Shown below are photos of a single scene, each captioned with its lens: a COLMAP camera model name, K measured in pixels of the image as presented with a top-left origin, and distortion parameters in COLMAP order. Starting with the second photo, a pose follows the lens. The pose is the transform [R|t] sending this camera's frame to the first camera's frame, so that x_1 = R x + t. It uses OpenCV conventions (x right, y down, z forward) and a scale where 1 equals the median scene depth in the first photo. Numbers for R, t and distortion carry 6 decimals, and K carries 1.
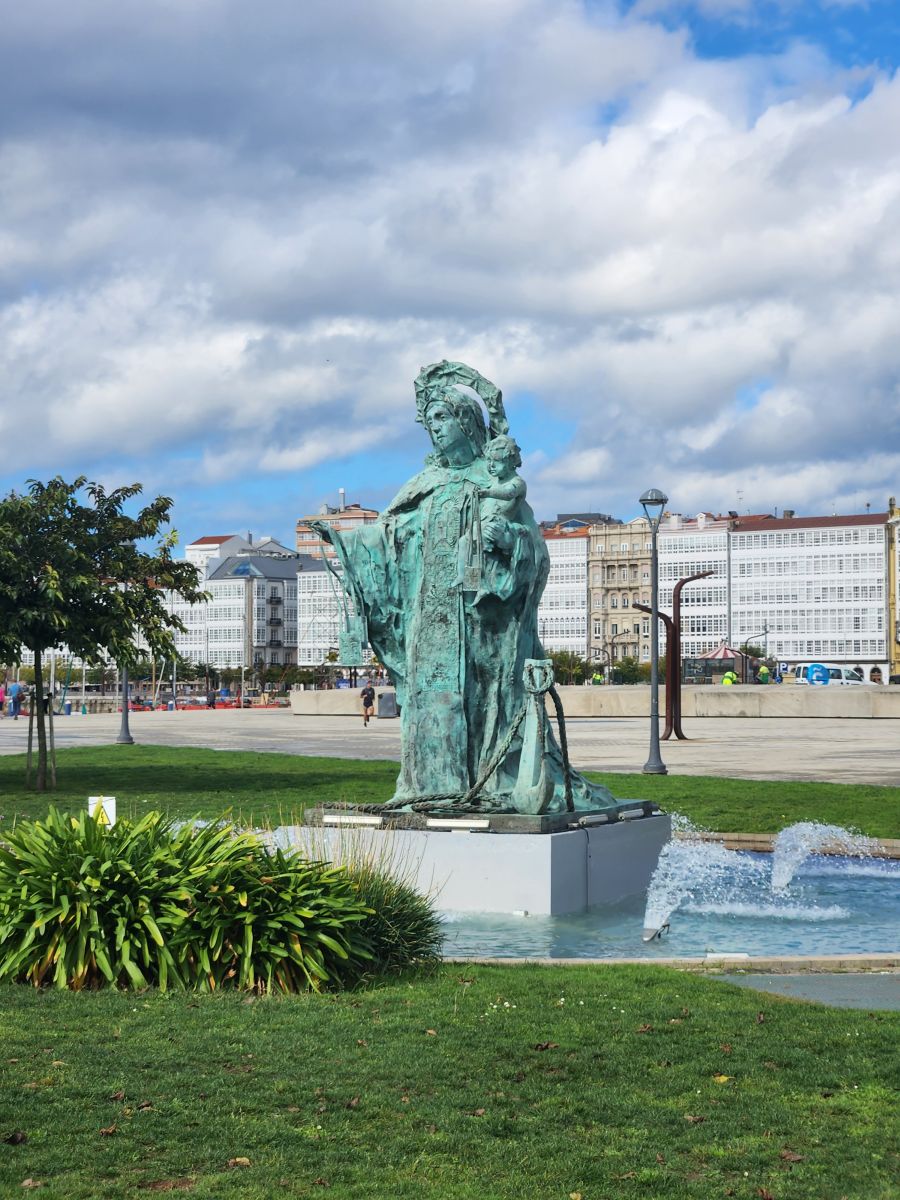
lens RADIAL K [[2423.9, 0, 450.0], [0, 2423.9, 600.0], [0, 0, 1]] dist [-0.812736, 0.019735]
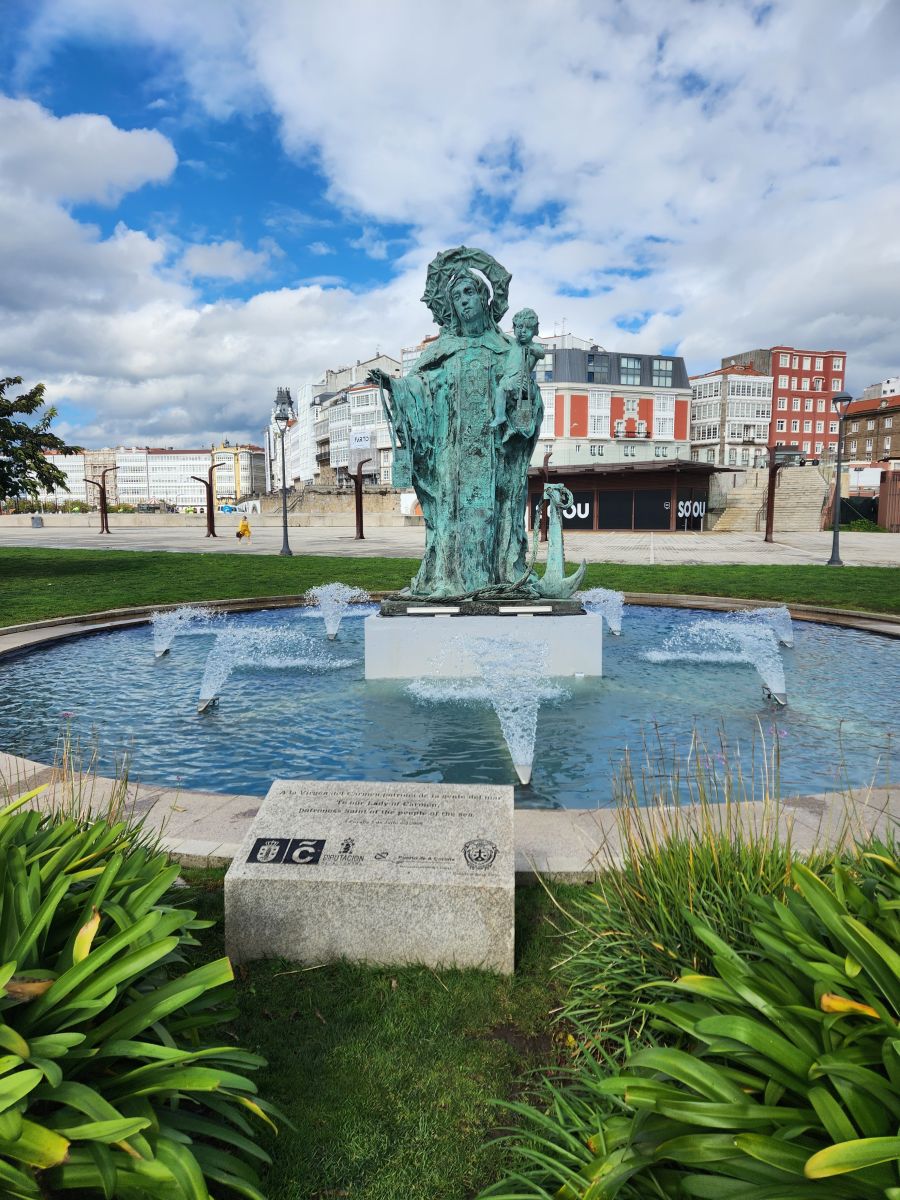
lens RADIAL K [[820.0, 0, 449.8], [0, 820.0, 616.9], [0, 0, 1]] dist [0.049204, -0.000190]
pose [[0.883817, -0.060522, 0.463901, -0.225480], [-0.013556, 0.987867, 0.154707, 0.026875], [-0.467636, -0.143022, 0.872274, 0.593946]]
